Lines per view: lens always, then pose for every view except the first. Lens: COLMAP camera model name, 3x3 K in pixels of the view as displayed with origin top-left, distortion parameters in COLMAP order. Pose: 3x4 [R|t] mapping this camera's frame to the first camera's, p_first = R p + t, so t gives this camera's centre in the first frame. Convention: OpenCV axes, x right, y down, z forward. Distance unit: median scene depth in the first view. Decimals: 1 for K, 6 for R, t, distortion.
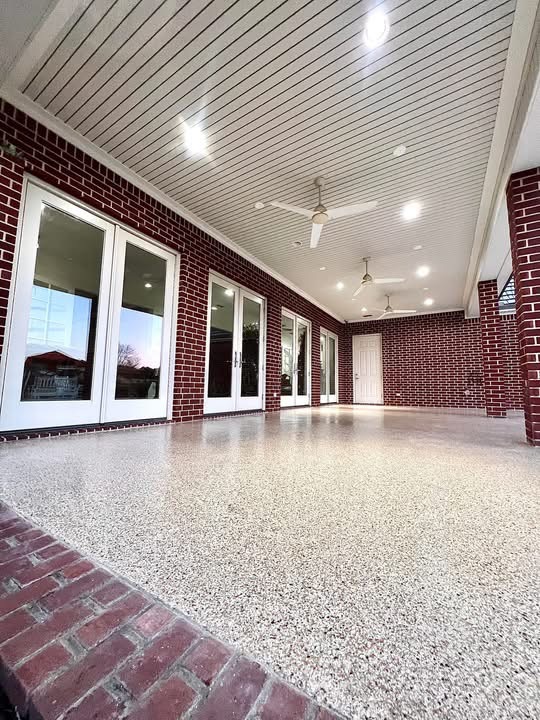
lens RADIAL K [[287.5, 0, 270.1], [0, 287.5, 359.9], [0, 0, 1]] dist [-0.003165, -0.000347]
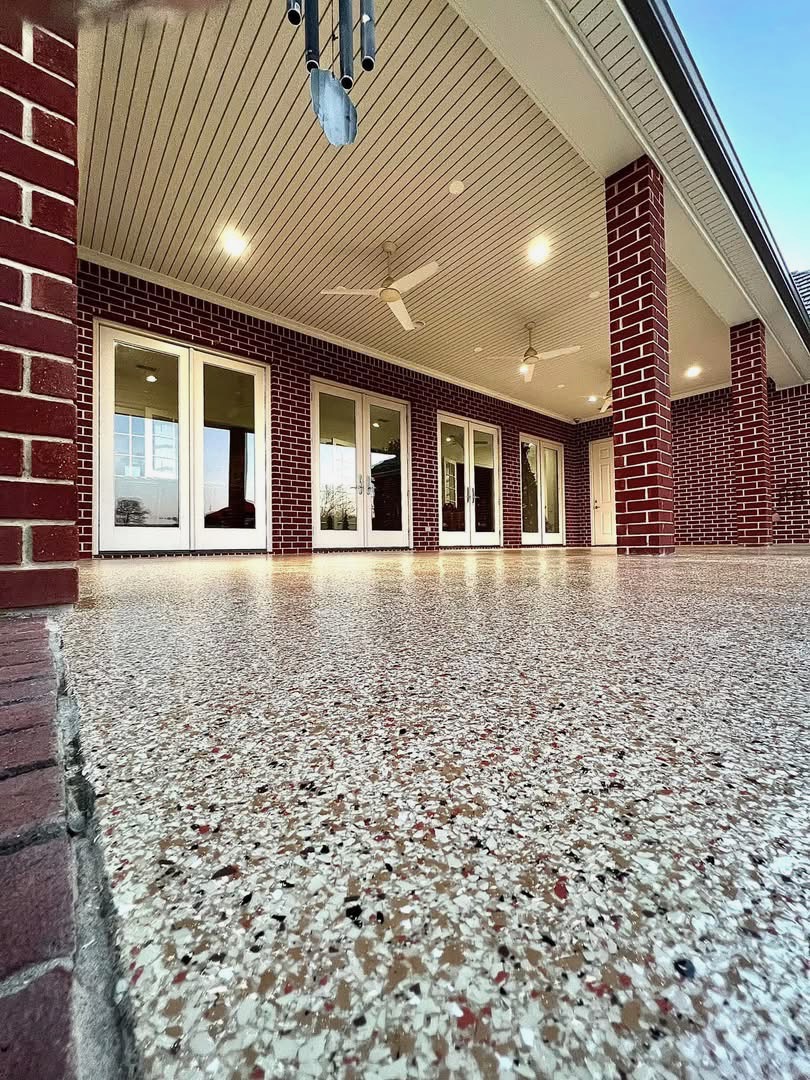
lens RADIAL K [[431.3, 0, 403.0], [0, 431.3, 539.3], [0, 0, 1]] dist [-0.003165, -0.000347]
pose [[0.948855, -0.036764, -0.313565, 0.462348], [0.063412, 0.995150, 0.075208, 0.086043], [0.309279, -0.091246, 0.946584, -0.165960]]
